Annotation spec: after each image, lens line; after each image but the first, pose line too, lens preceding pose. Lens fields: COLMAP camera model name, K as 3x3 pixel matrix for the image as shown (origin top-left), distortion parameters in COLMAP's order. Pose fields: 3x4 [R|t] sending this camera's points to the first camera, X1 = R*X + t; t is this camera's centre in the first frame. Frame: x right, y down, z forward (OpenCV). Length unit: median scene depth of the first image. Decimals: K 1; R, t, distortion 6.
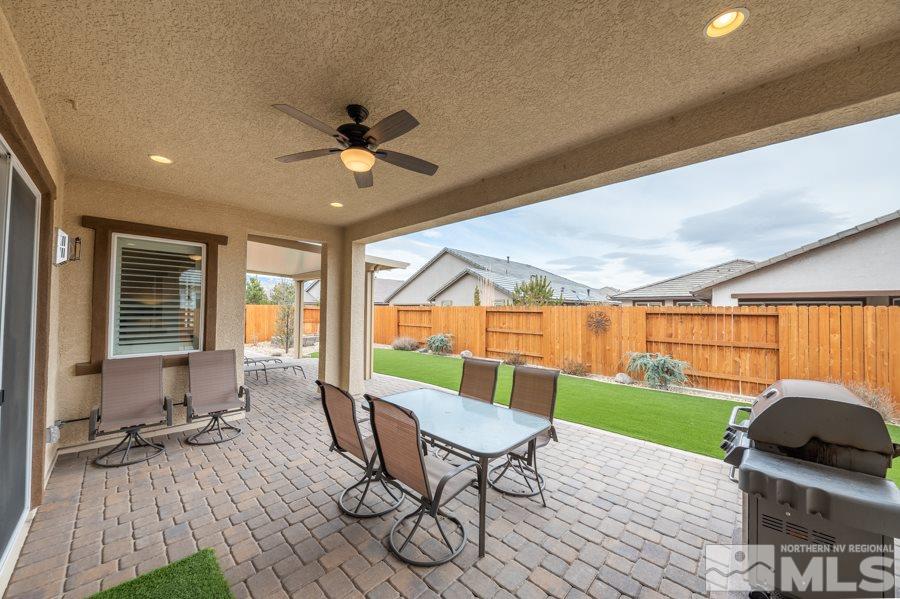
lens RADIAL K [[316.0, 0, 452.1], [0, 316.0, 302.9], [0, 0, 1]] dist [-0.002154, -0.000278]
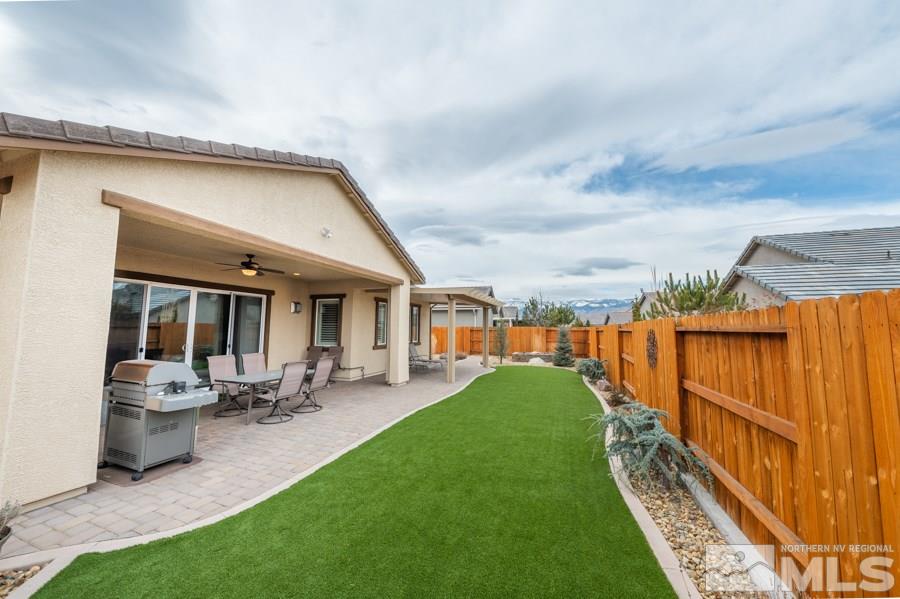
lens RADIAL K [[316.0, 0, 452.1], [0, 316.0, 302.9], [0, 0, 1]] dist [-0.002154, -0.000278]
pose [[0.412095, -0.078558, -0.907748, 1.895549], [0.007828, 0.996545, -0.082689, 0.044206], [0.911107, 0.026969, 0.411286, 0.941142]]
